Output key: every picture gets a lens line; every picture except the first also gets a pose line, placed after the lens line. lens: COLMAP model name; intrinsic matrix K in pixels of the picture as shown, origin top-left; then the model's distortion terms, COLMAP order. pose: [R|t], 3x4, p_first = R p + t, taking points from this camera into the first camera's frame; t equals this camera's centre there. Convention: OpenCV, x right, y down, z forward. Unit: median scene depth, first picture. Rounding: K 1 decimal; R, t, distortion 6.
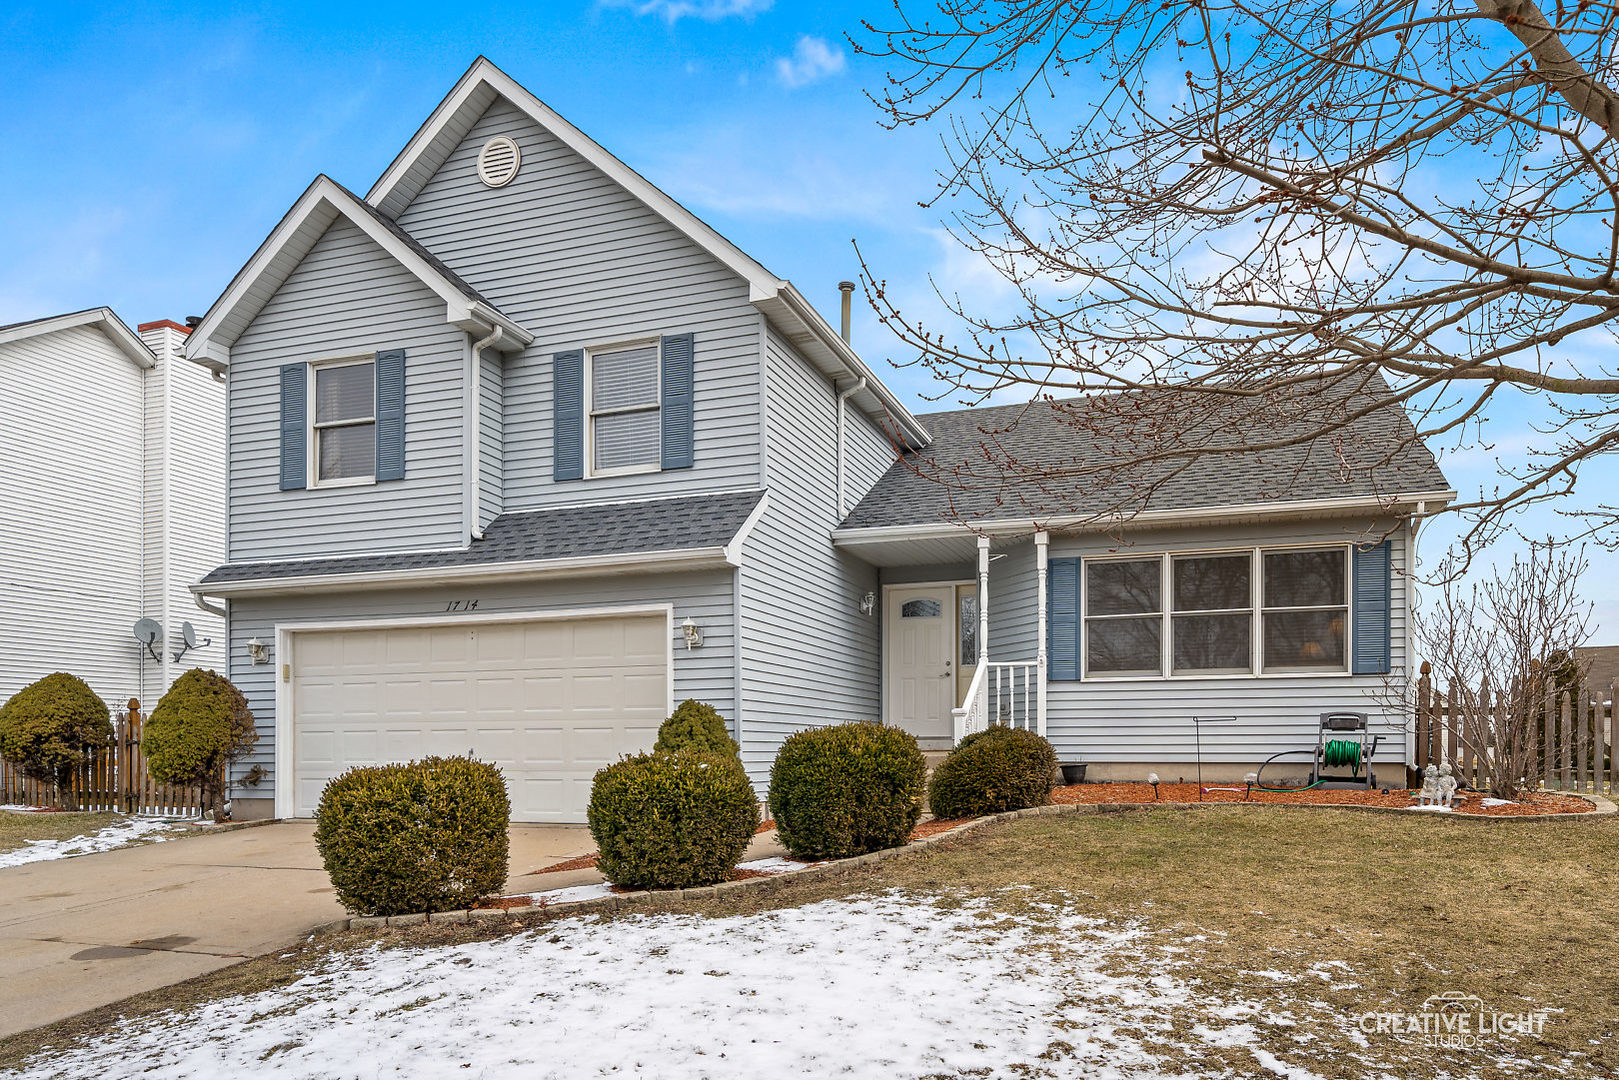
lens RADIAL K [[911.8, 0, 809.8], [0, 911.8, 539.1], [0, 0, 1]] dist [0.001527, 0.002660]
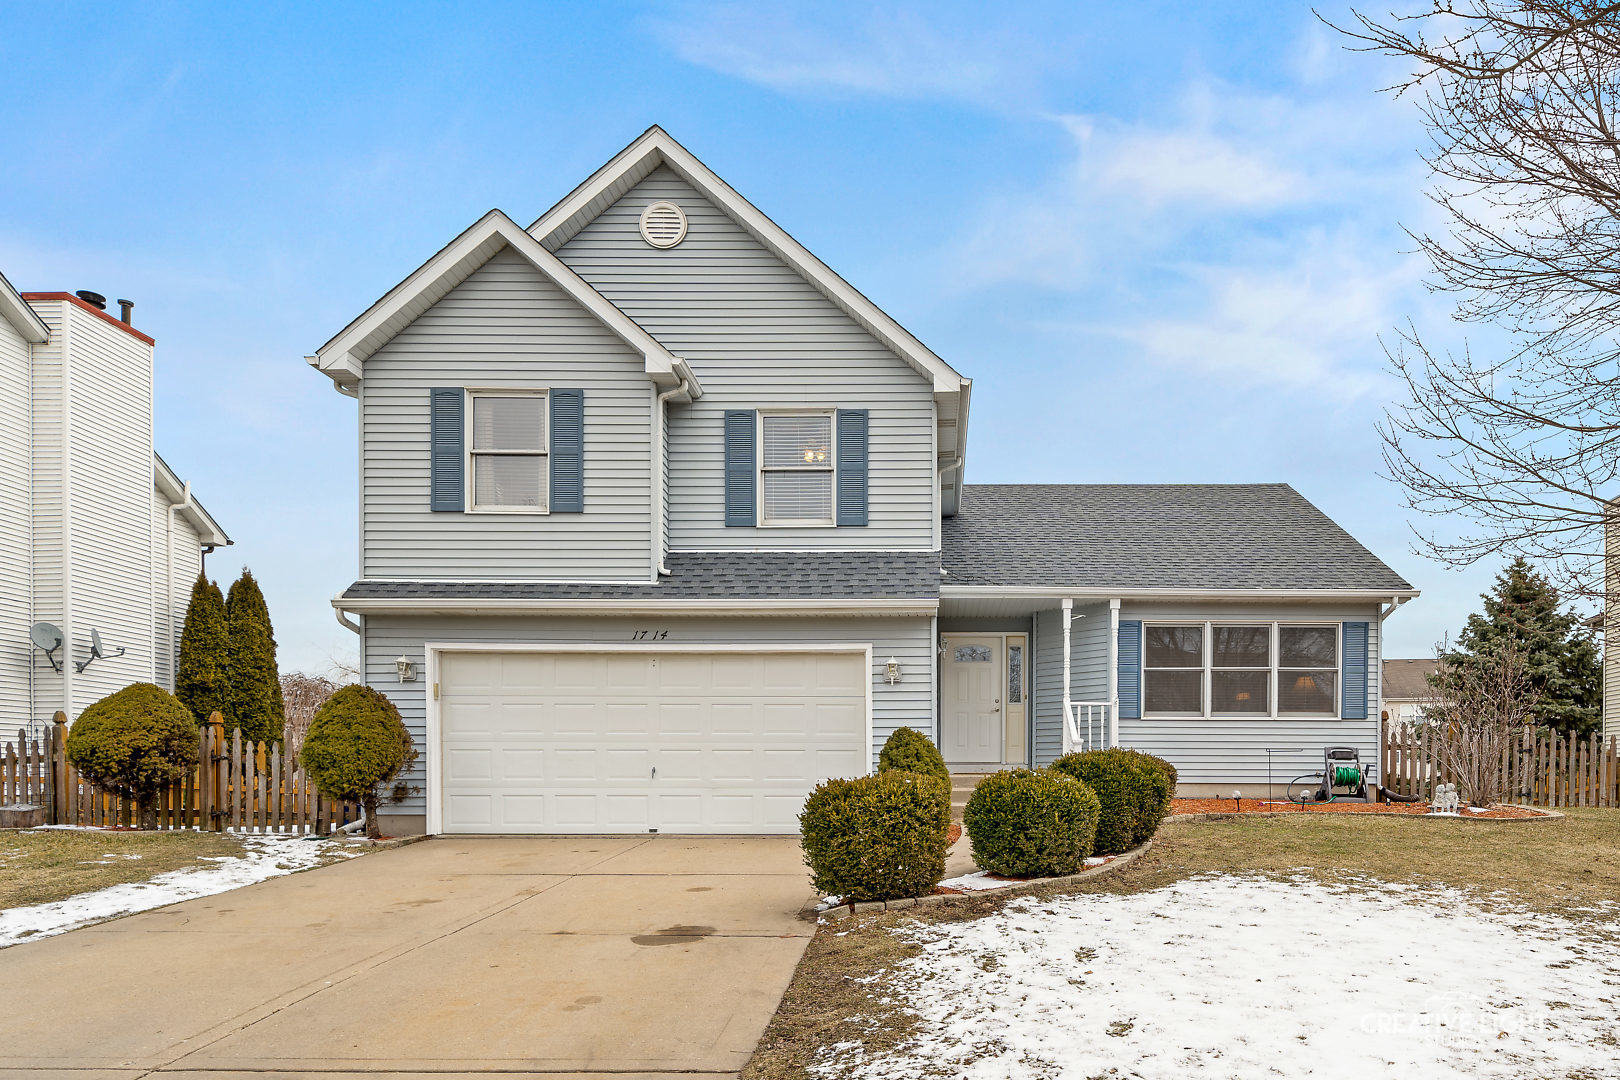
lens RADIAL K [[862.7, 0, 814.8], [0, 862.7, 574.9], [0, 0, 1]] dist [0.004816, -0.001415]
pose [[0.964447, 0.066808, 0.255694, -0.445792], [-0.065797, 0.997755, -0.012517, 0.001216], [-0.255956, -0.004752, 0.966677, -0.040218]]
